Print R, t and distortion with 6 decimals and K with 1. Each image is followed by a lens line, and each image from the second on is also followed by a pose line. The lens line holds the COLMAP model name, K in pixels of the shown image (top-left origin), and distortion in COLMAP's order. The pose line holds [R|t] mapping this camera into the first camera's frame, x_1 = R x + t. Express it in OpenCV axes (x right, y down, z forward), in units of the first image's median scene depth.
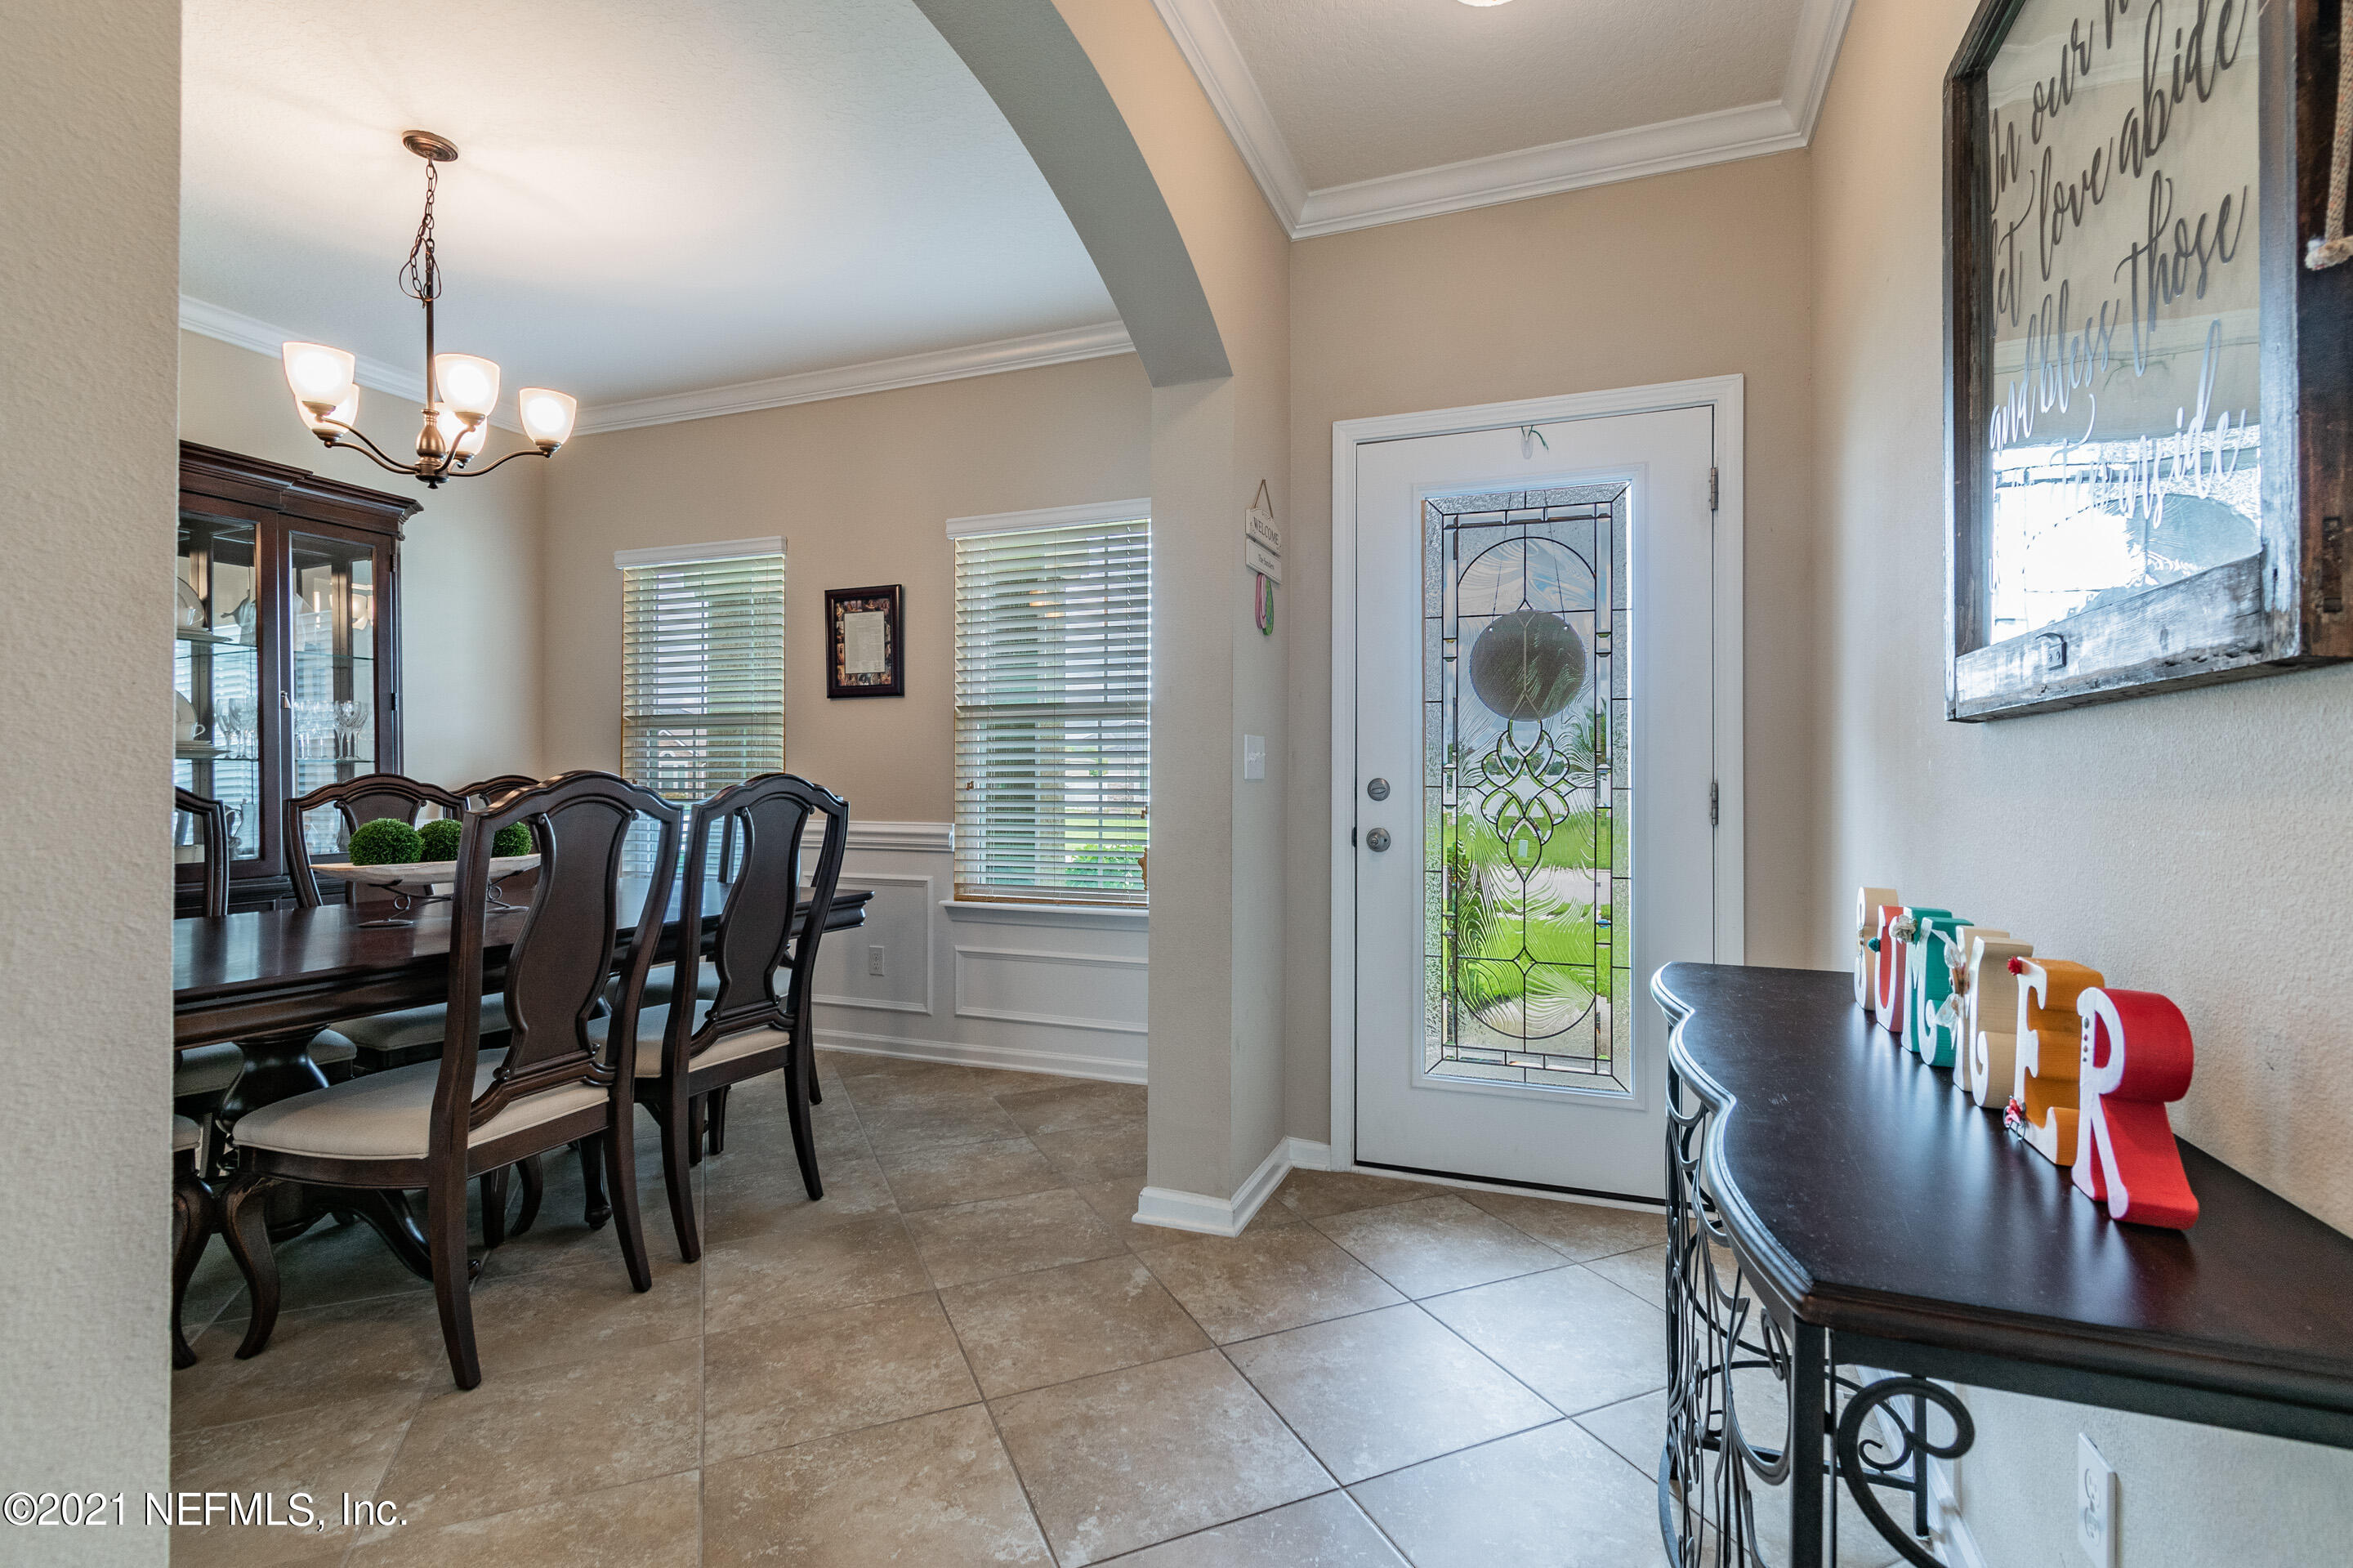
lens RADIAL K [[1074.5, 0, 1208.0], [0, 1074.5, 773.9], [0, 0, 1]] dist [0.001168, -0.000386]
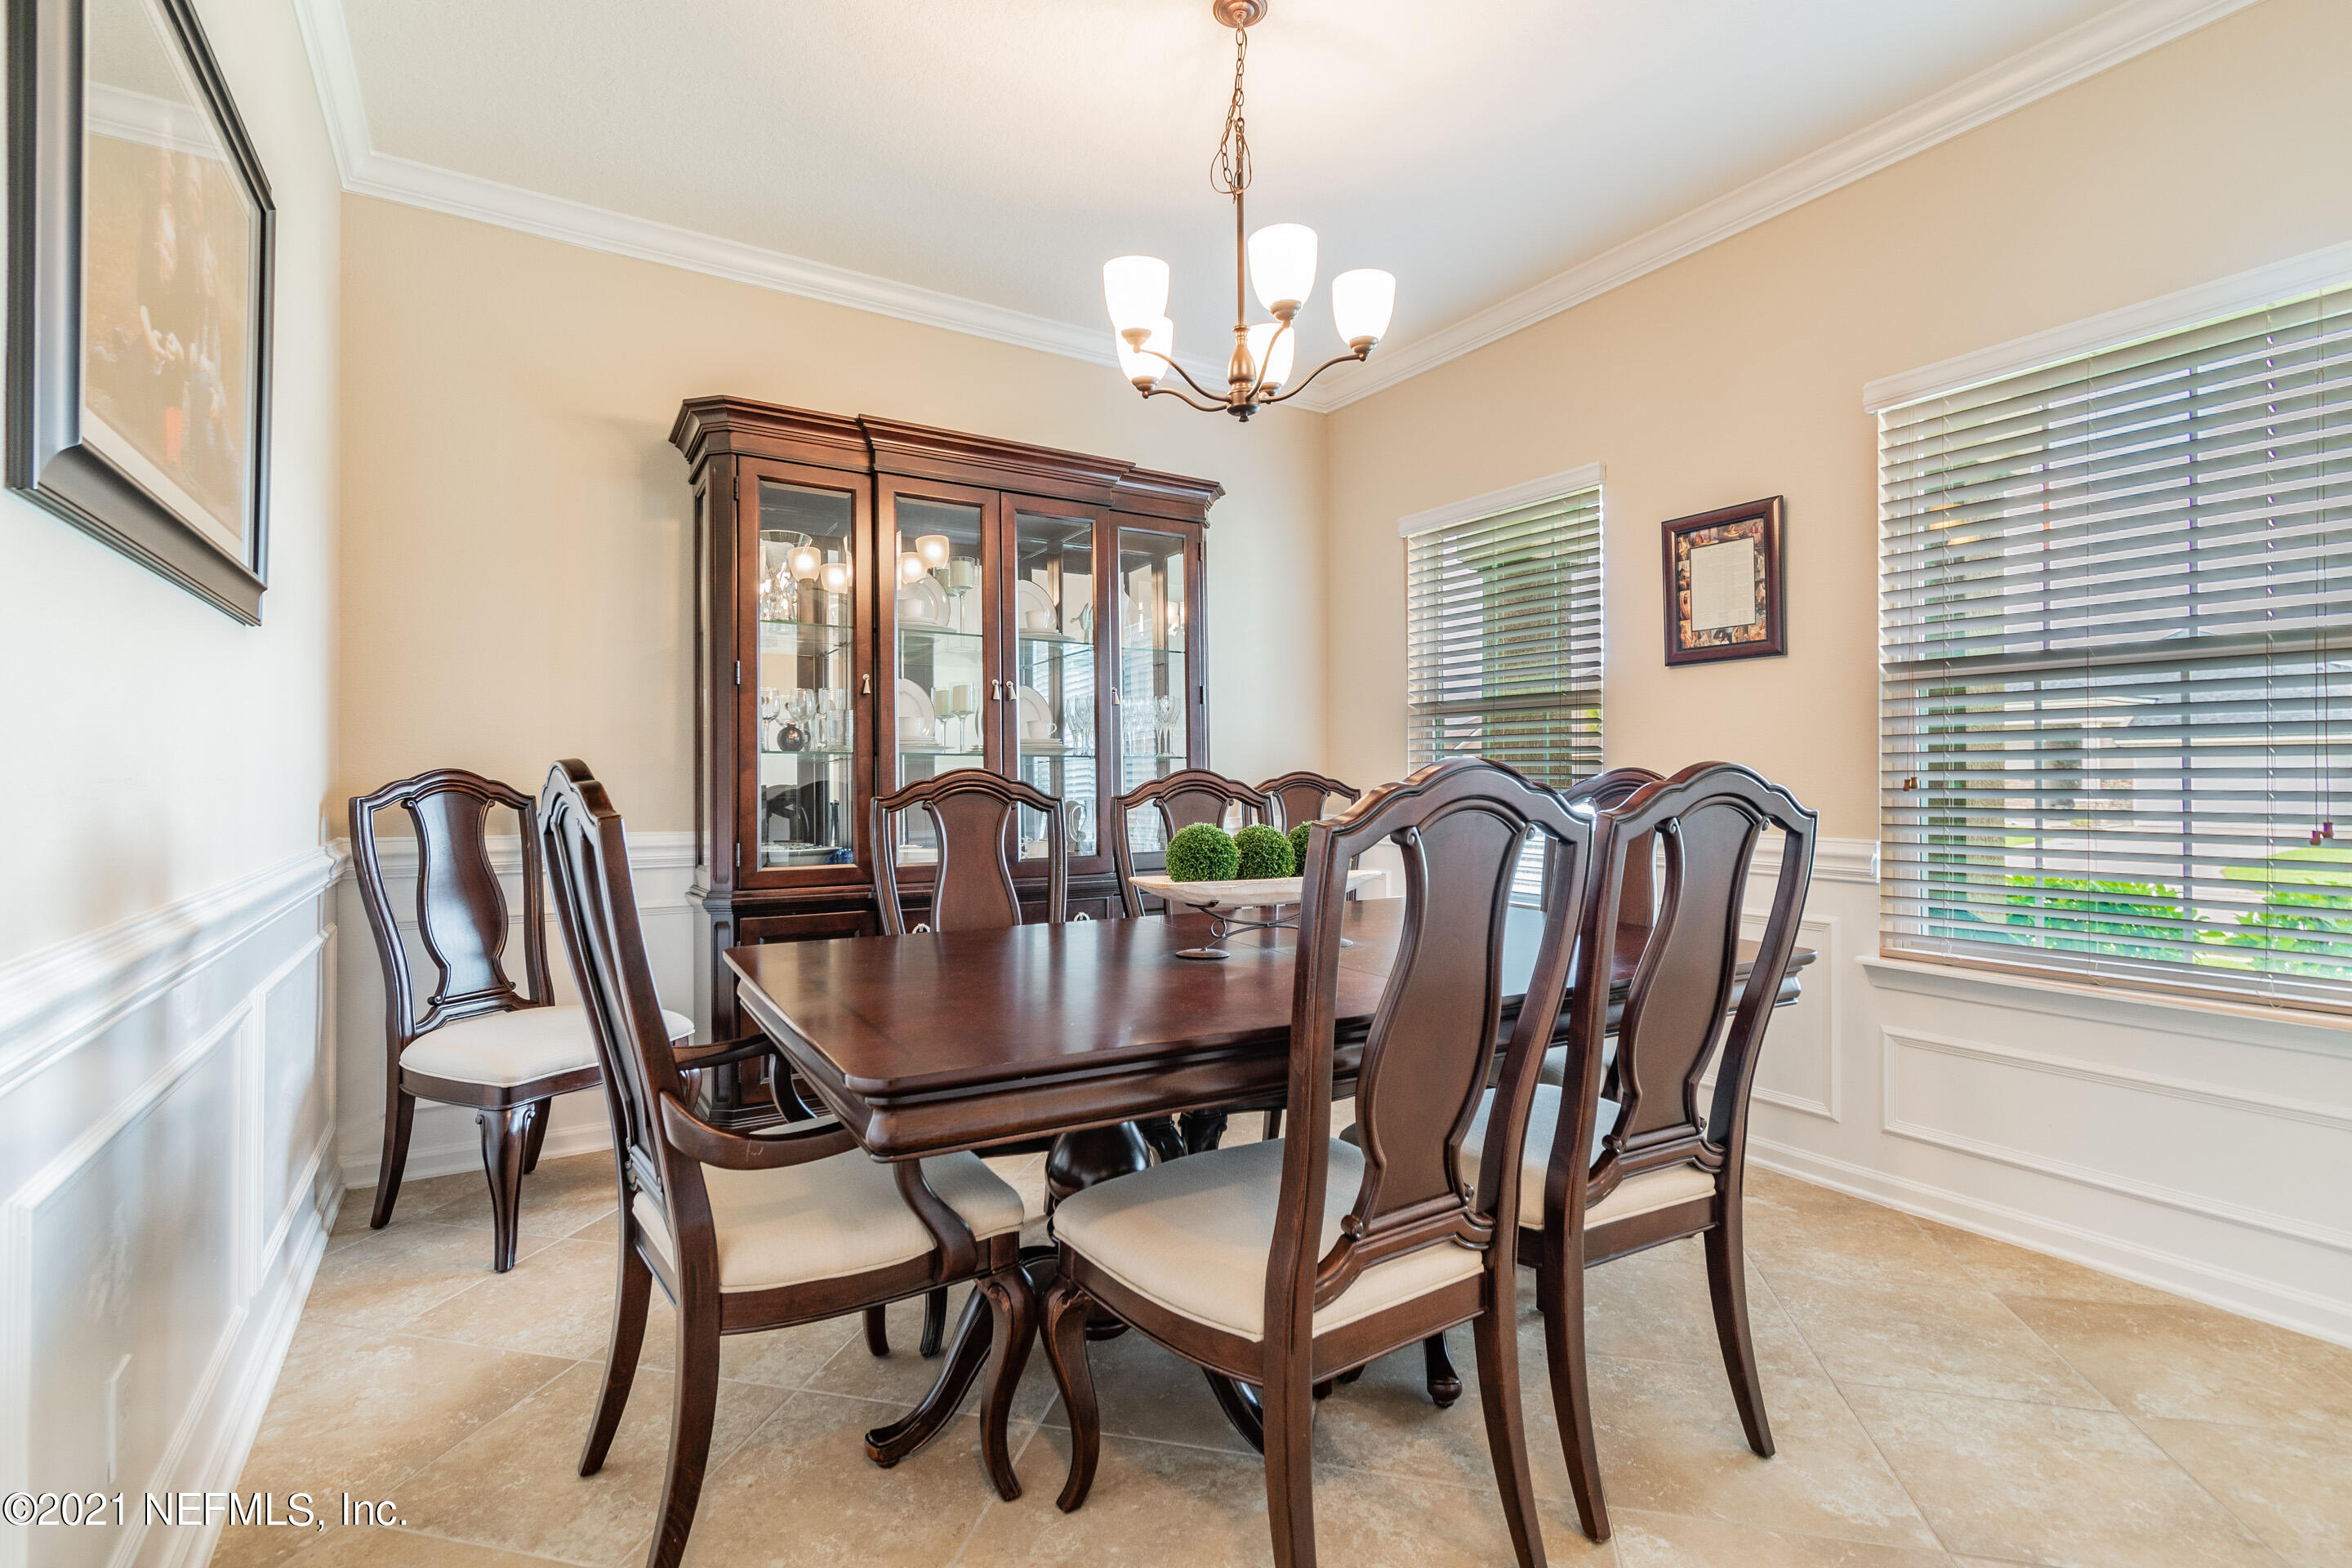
lens RADIAL K [[1074.0, 0, 1207.5], [0, 1074.0, 773.9], [0, 0, 1]] dist [0.001168, -0.000386]
pose [[0.805080, -0.003852, -0.593154, -0.205713], [0.004804, 0.999988, 0.000027, 0.003416], [0.593147, -0.002871, 0.805089, 0.256907]]
